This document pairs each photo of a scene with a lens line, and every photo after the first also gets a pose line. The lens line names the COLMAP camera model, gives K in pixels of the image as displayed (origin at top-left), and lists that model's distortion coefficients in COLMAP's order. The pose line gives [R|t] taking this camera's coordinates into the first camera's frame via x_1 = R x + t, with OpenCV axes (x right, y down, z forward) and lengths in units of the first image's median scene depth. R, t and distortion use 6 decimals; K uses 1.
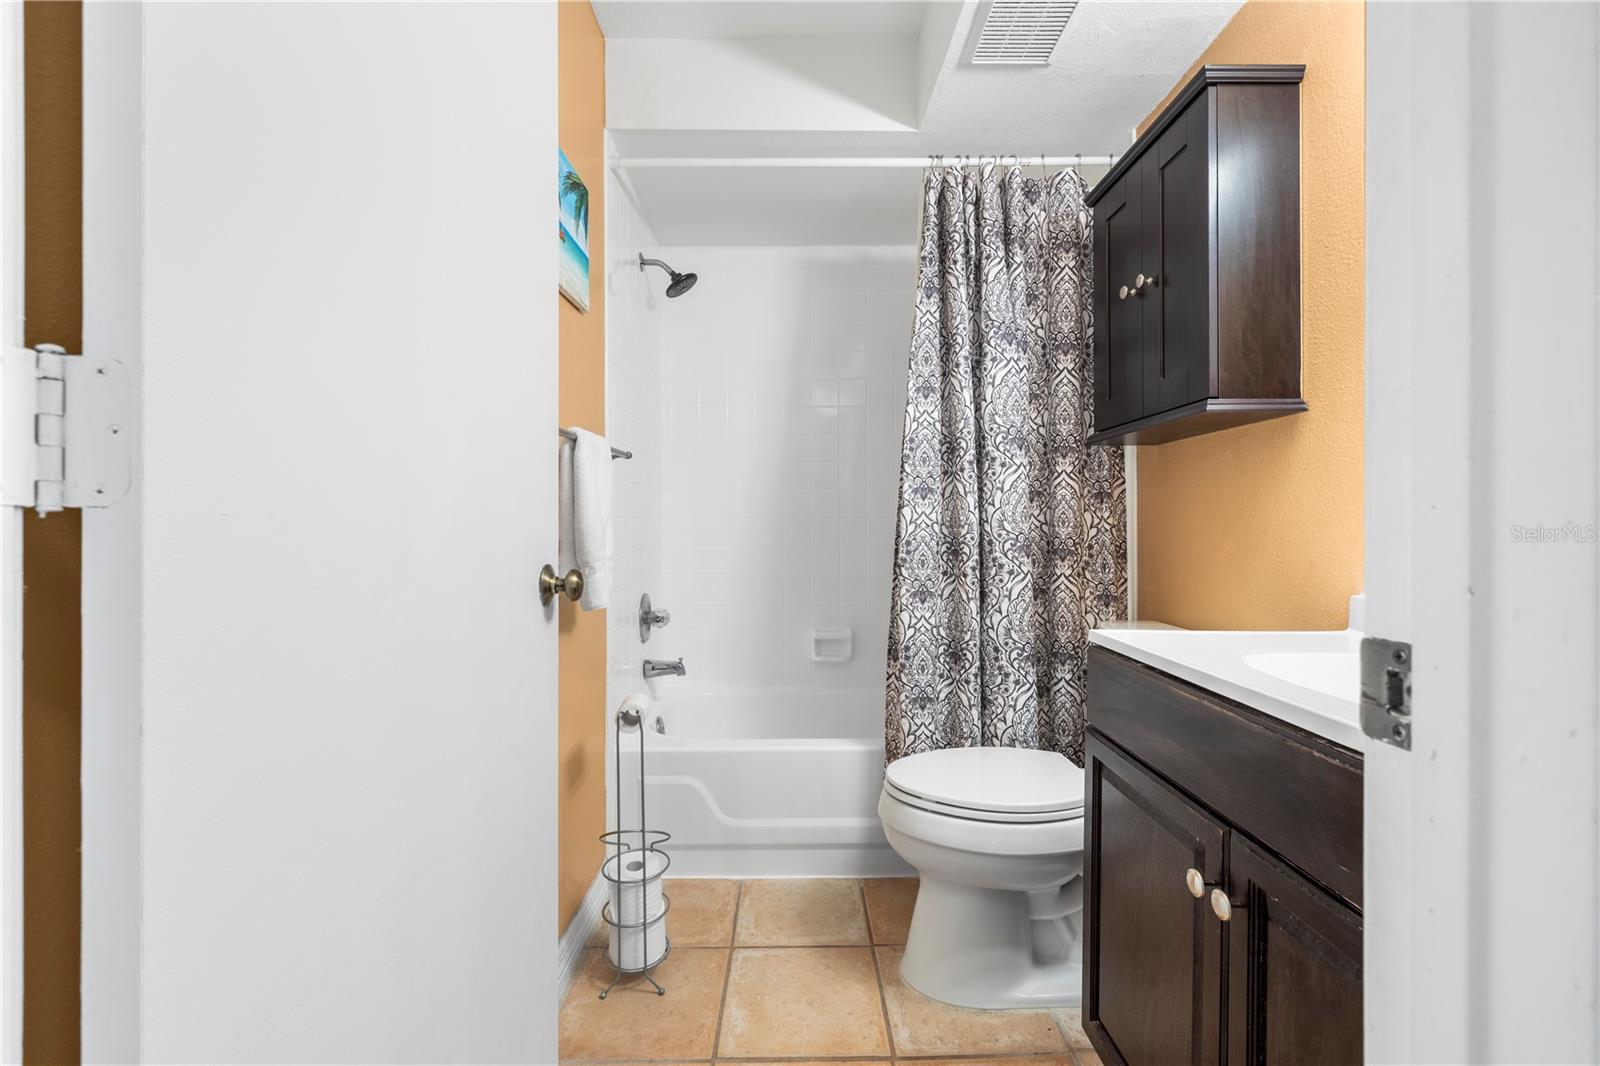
lens RADIAL K [[680.1, 0, 795.4], [0, 680.1, 530.4], [0, 0, 1]] dist [-0.001324, 0.000497]
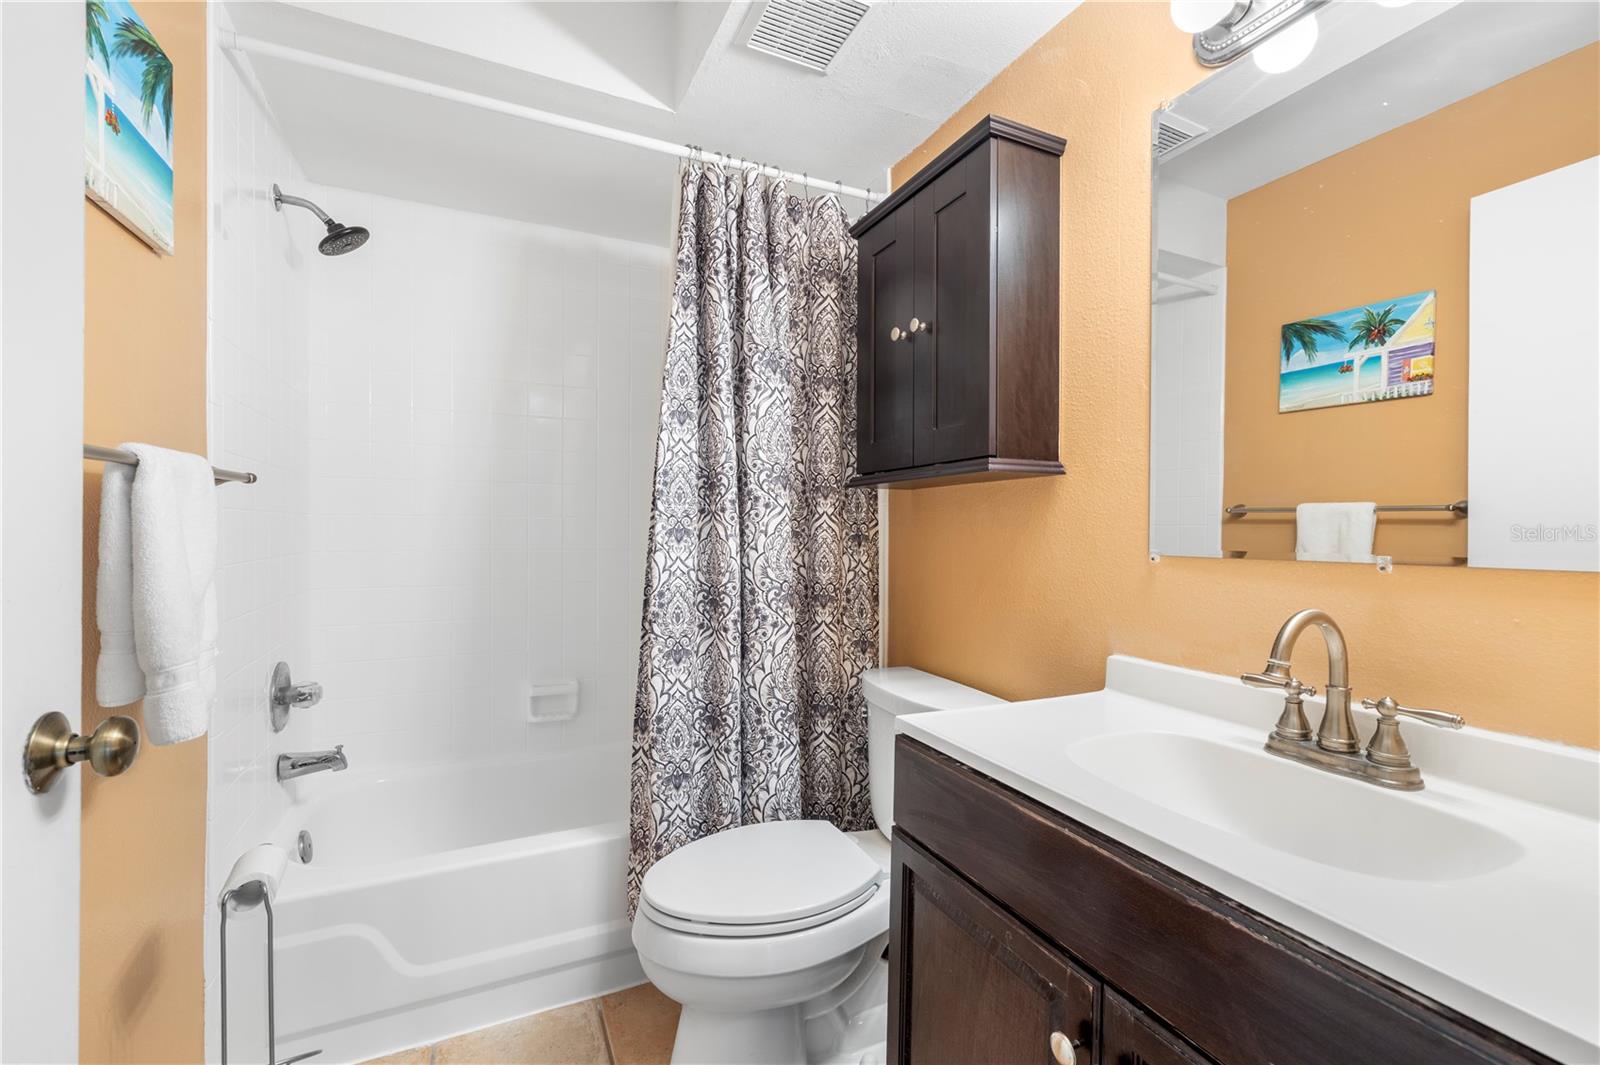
lens RADIAL K [[680.1, 0, 801.8], [0, 680.1, 535.6], [0, 0, 1]] dist [-0.001324, 0.000497]
pose [[0.907958, 0.005564, 0.419023, -0.030127], [-0.005034, 0.999985, -0.002371, -0.053219], [-0.419030, 0.000044, 0.907972, 0.156016]]
